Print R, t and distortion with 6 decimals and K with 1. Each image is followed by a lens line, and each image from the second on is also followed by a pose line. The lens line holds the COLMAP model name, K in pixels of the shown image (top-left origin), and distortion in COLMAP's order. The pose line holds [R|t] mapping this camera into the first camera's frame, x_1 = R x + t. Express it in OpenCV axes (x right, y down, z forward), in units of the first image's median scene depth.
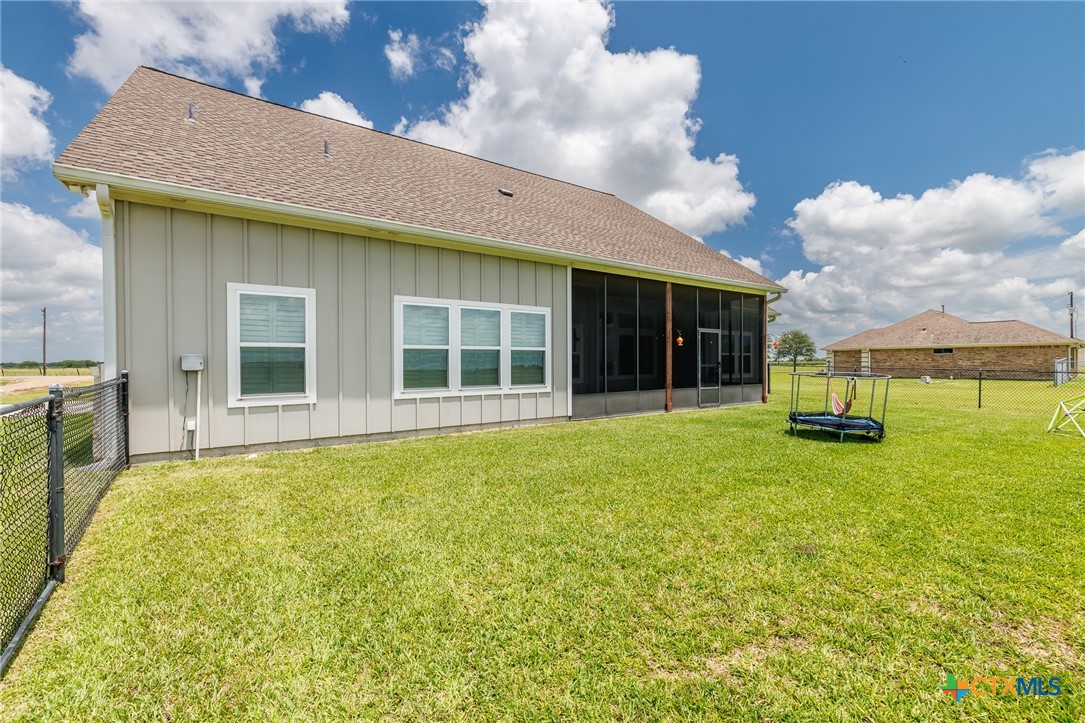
lens RADIAL K [[476.5, 0, 545.6], [0, 476.5, 369.6], [0, 0, 1]] dist [-0.003502, 0.000124]
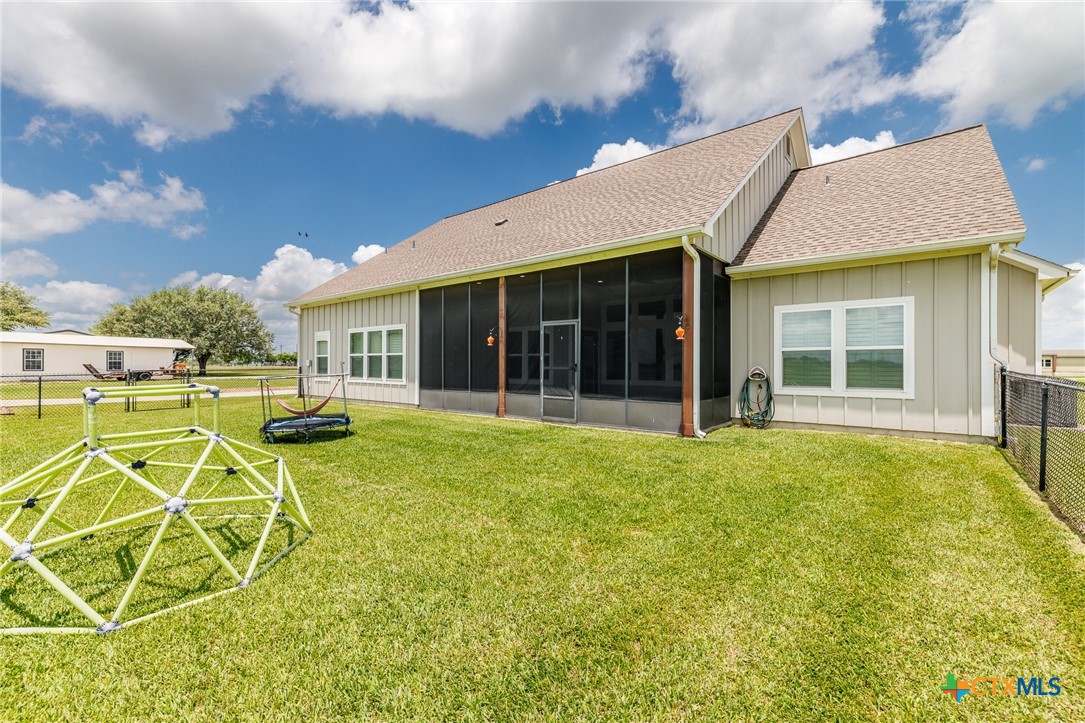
lens RADIAL K [[476.5, 0, 548.7], [0, 476.5, 356.4], [0, 0, 1]] dist [-0.003502, 0.000124]
pose [[0.256283, -0.005717, -0.966585, 1.246706], [-0.009017, 0.999925, -0.008305, -0.023209], [0.966560, 0.010844, 0.256212, 0.901956]]
